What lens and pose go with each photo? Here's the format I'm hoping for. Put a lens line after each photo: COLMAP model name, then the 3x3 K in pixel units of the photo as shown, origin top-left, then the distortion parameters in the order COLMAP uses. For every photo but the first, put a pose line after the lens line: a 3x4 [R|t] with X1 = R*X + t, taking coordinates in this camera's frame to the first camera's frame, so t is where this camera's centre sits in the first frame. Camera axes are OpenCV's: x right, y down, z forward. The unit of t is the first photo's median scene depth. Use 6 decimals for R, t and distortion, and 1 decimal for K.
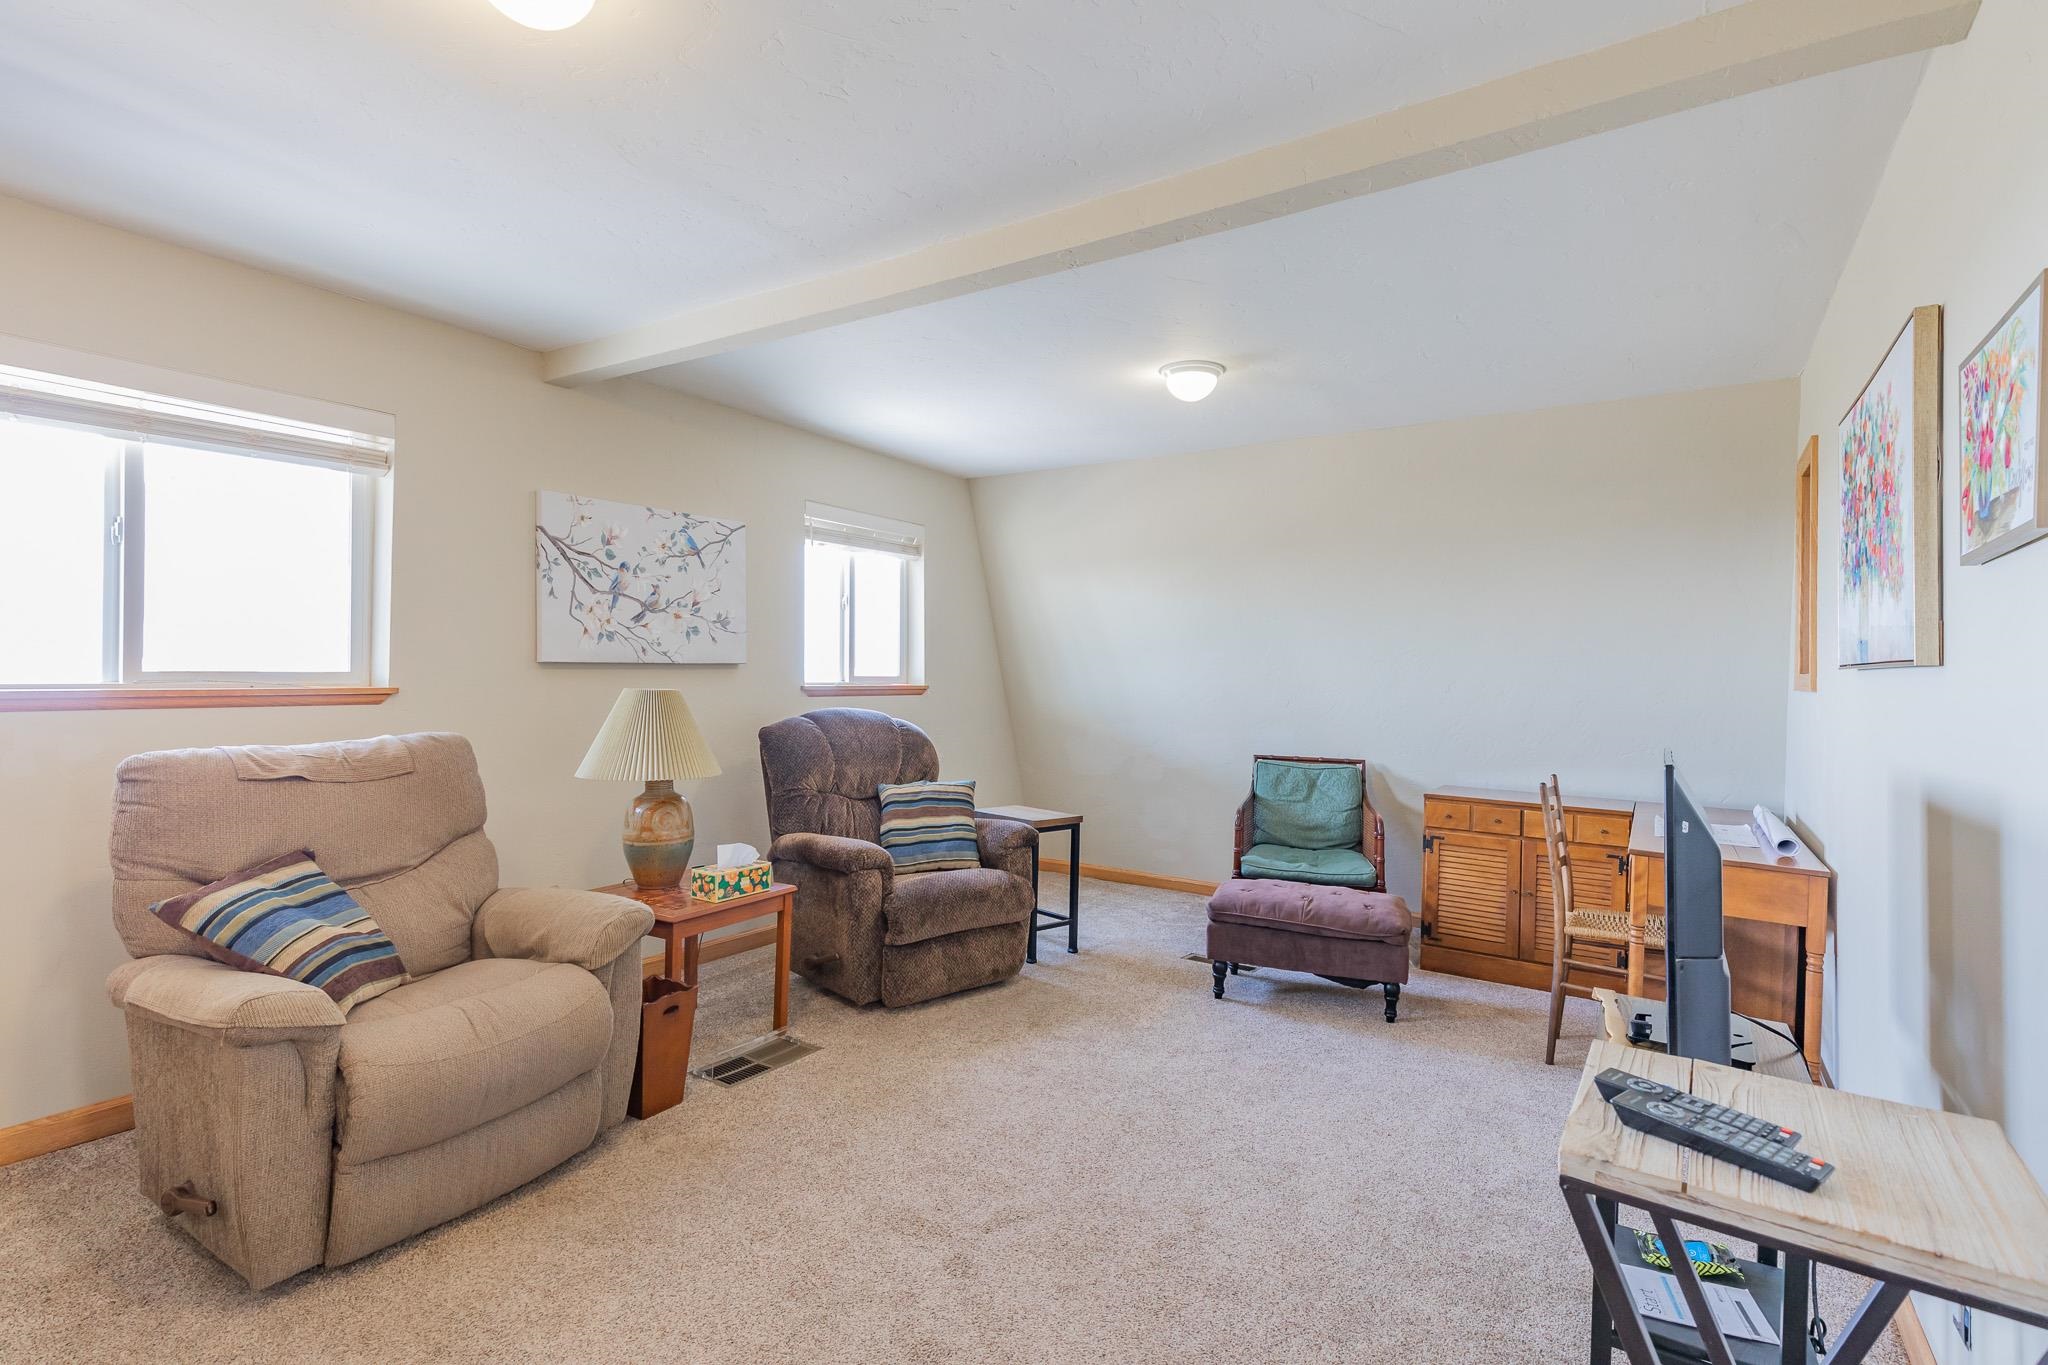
lens RADIAL K [[939.5, 0, 1028.6], [0, 939.5, 689.9], [0, 0, 1]] dist [0.005137, -0.000703]
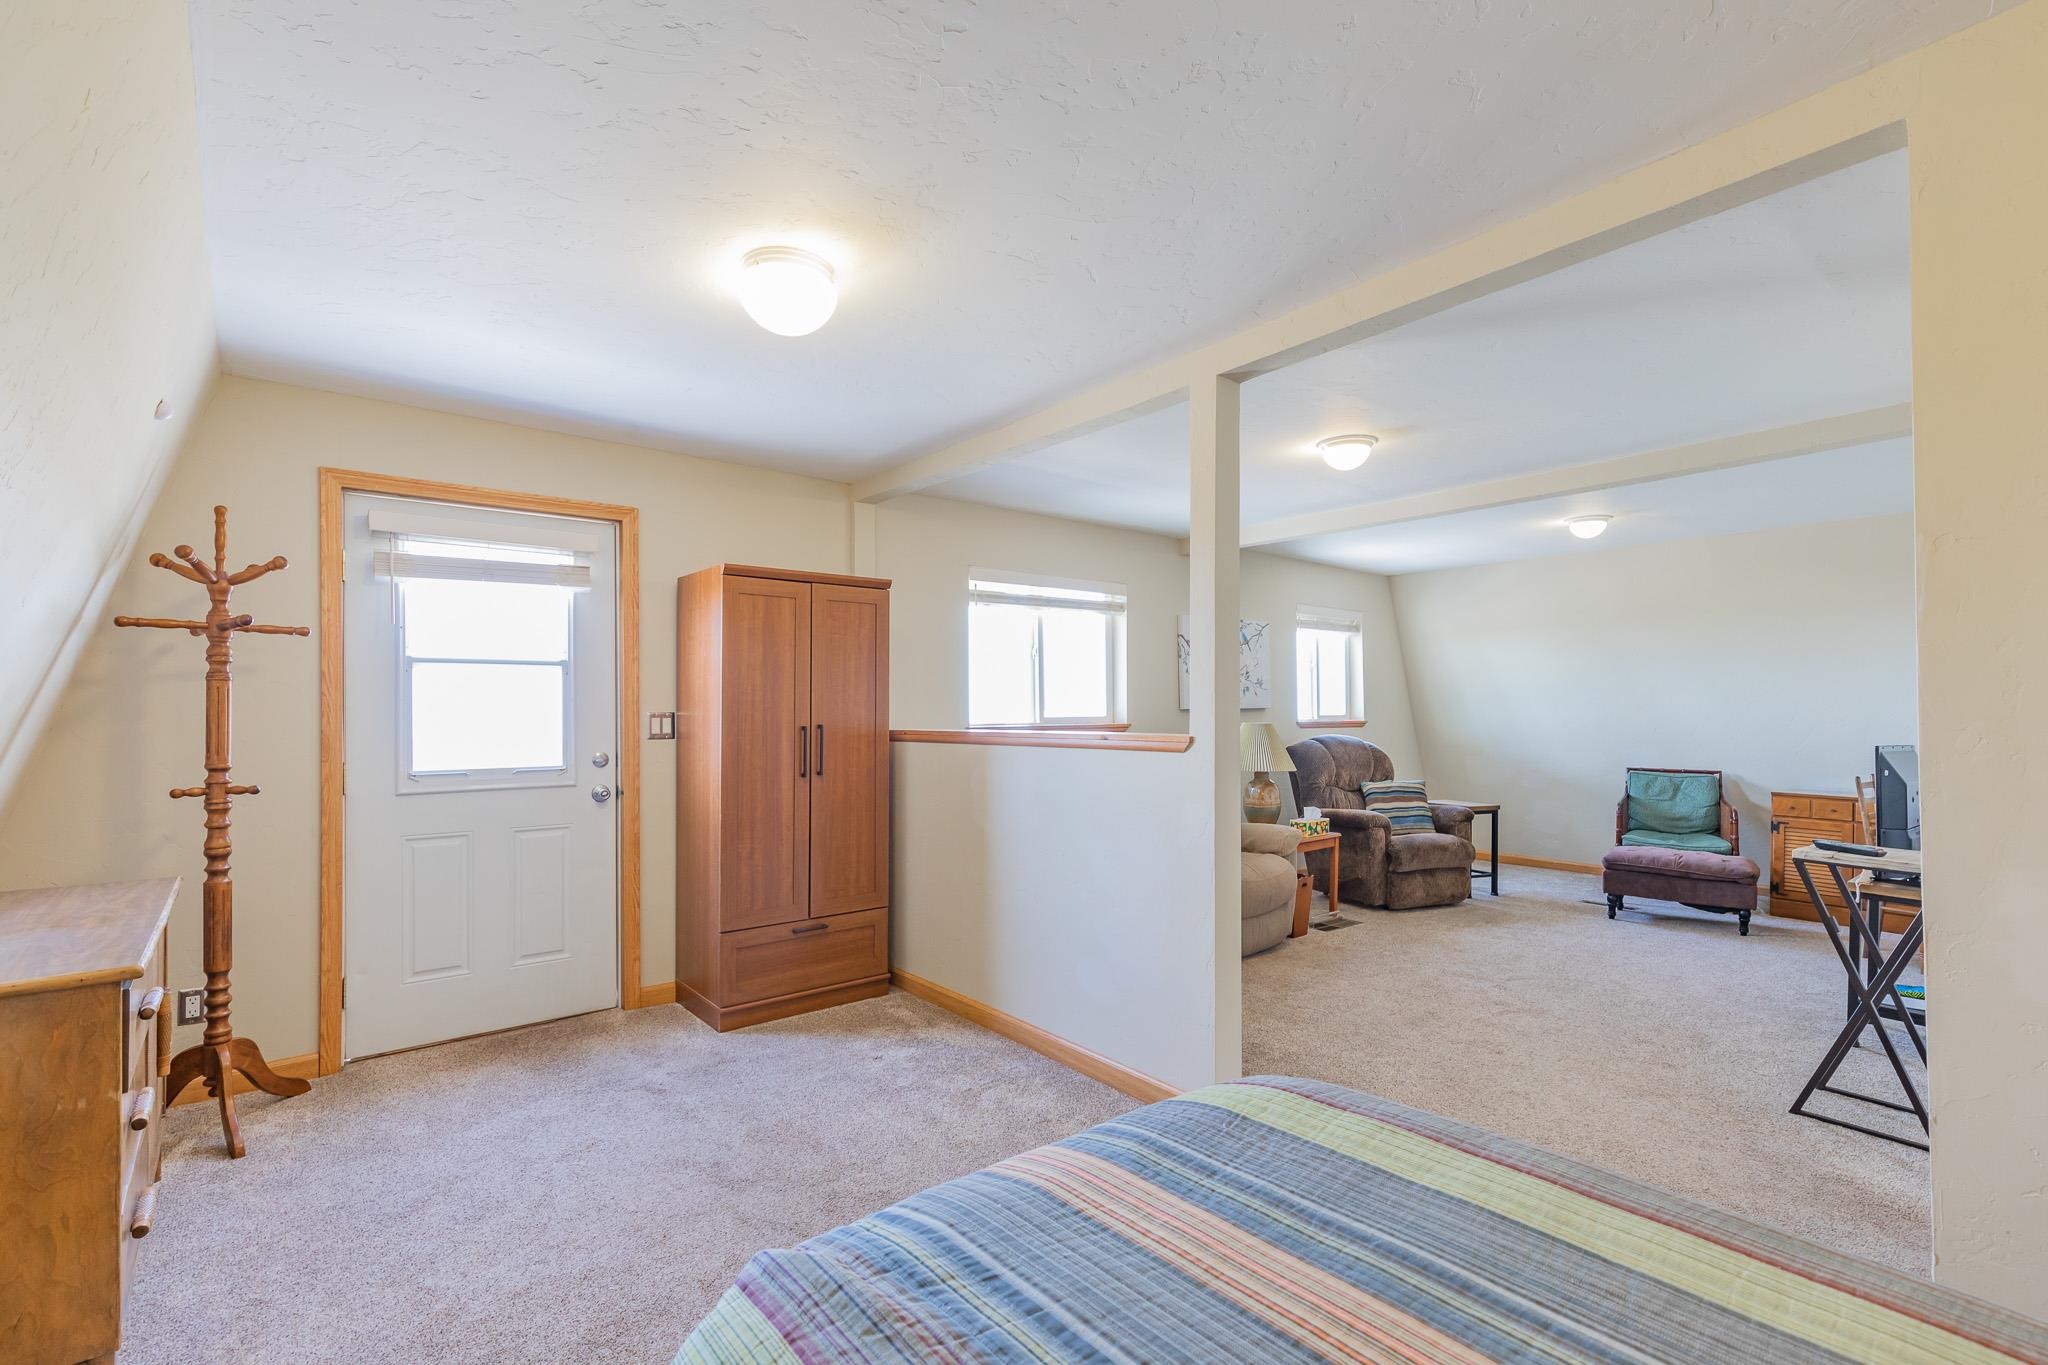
lens RADIAL K [[939.5, 0, 1000.0], [0, 939.5, 724.9], [0, 0, 1]] dist [0.005137, -0.000703]
pose [[0.952851, -0.010154, -0.303268, -0.266547], [0.008440, 0.999940, -0.006963, 0.009050], [0.303321, 0.004075, 0.952880, -0.736503]]
